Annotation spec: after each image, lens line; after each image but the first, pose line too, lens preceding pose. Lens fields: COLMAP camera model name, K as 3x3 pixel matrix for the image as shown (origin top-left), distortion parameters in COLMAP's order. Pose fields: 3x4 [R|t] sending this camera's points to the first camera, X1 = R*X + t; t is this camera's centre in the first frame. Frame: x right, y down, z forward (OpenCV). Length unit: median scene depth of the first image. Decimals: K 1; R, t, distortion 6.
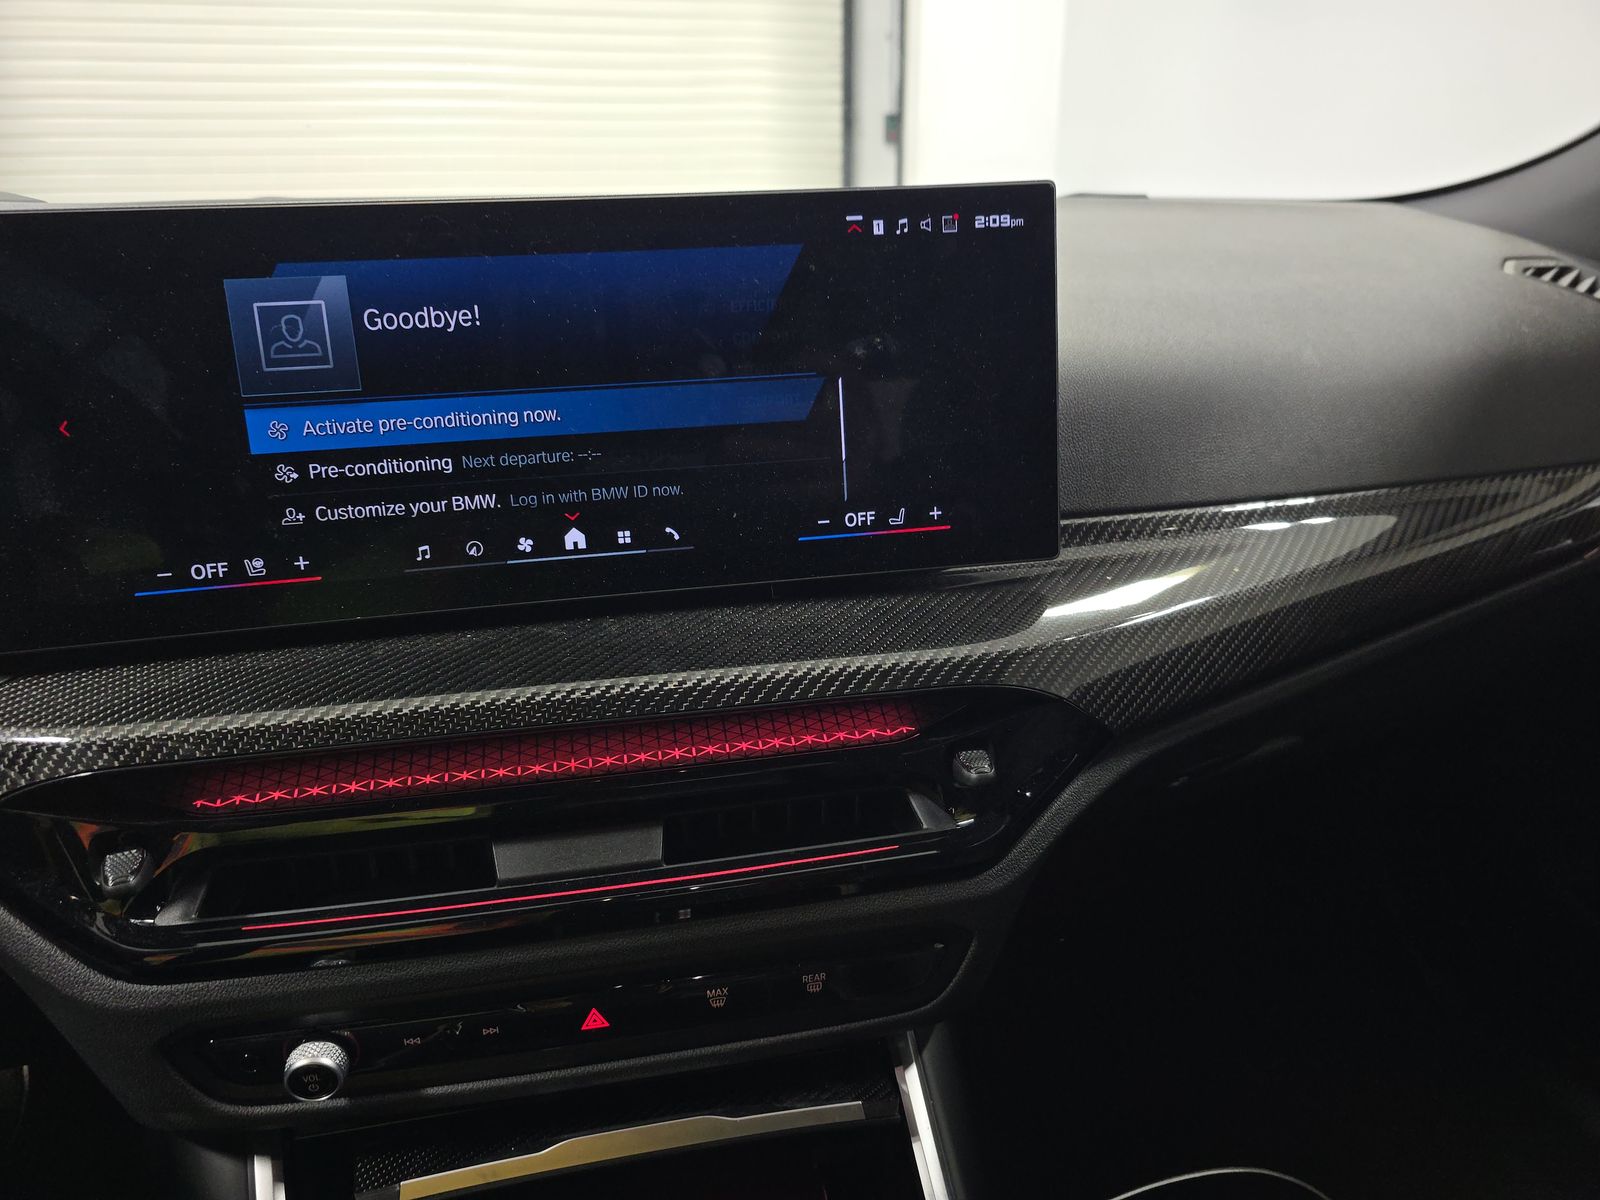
lens RADIAL K [[1079.1, 0, 795.7], [0, 1079.1, 604.4], [0, 0, 1]] dist [0.038367, -0.005846]
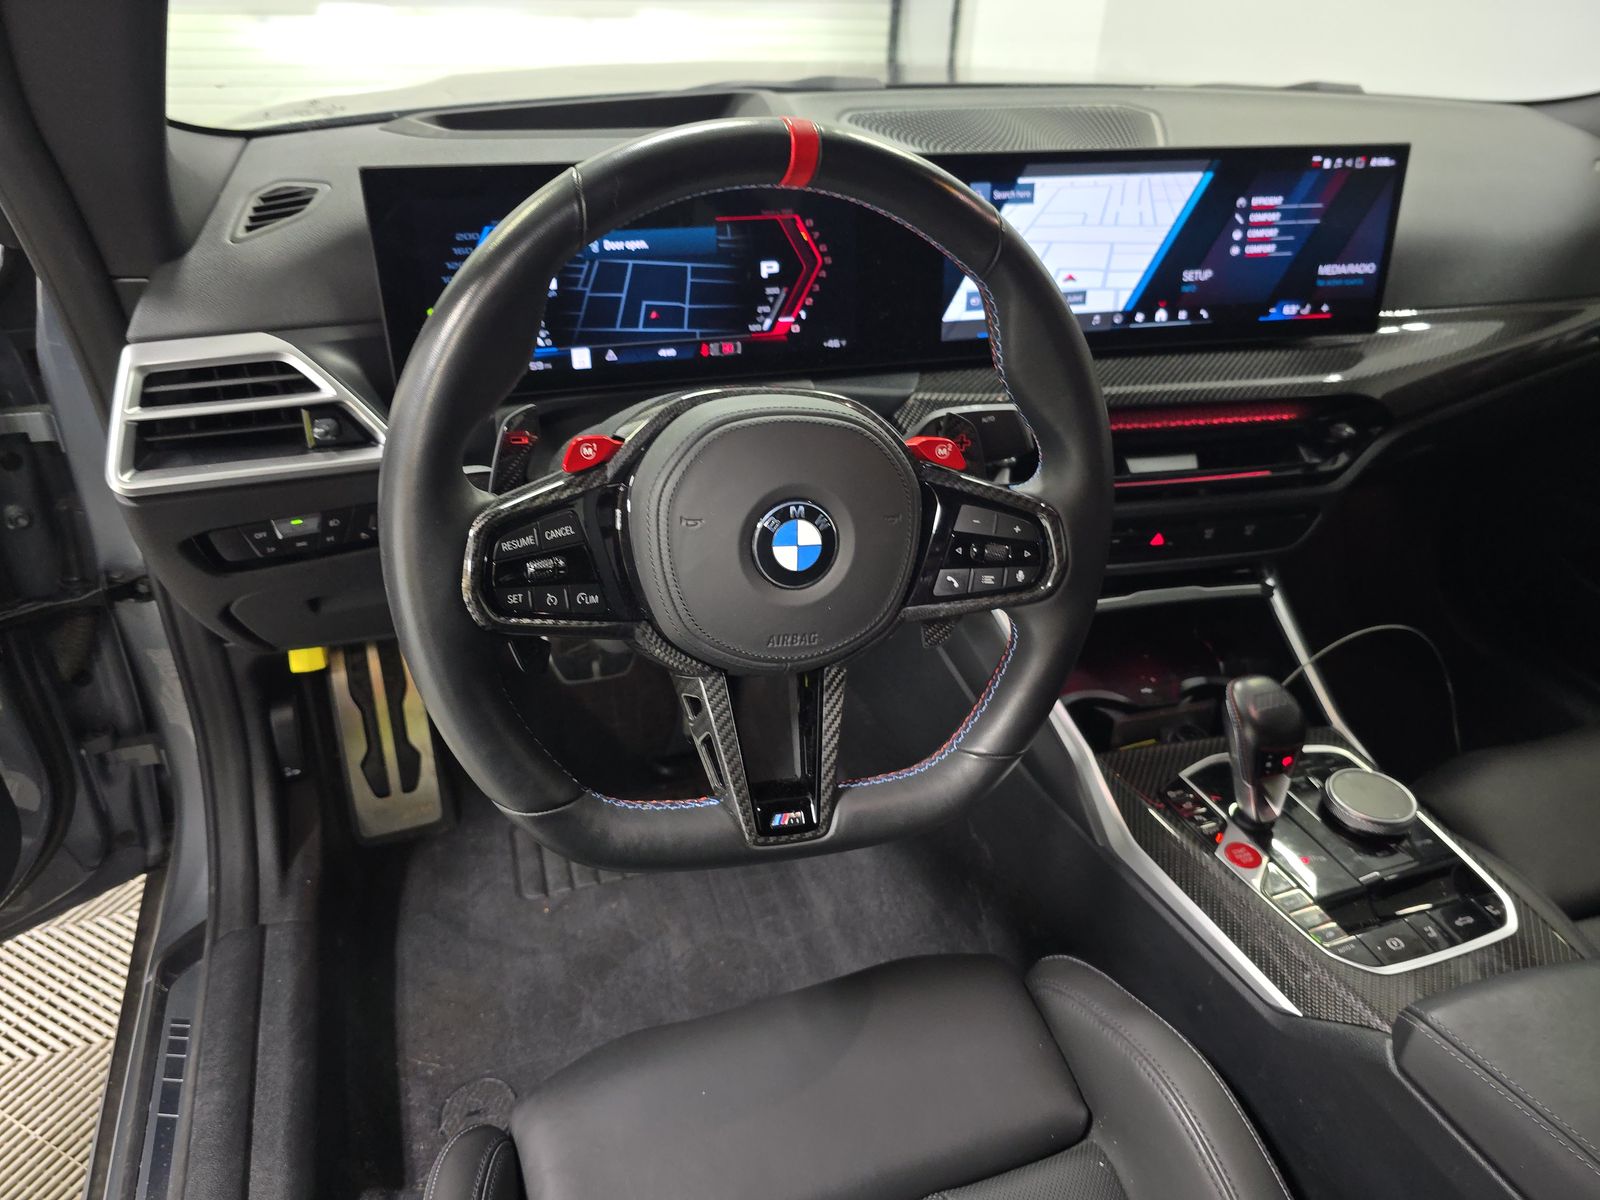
lens RADIAL K [[1079.1, 0, 805.2], [0, 1079.1, 599.3], [0, 0, 1]] dist [0.038367, -0.005846]
pose [[0.998576, 0.025032, 0.047100, -0.968650], [-0.032600, 0.985335, 0.167487, 0.150108], [-0.042216, -0.168784, 0.984749, -1.125139]]
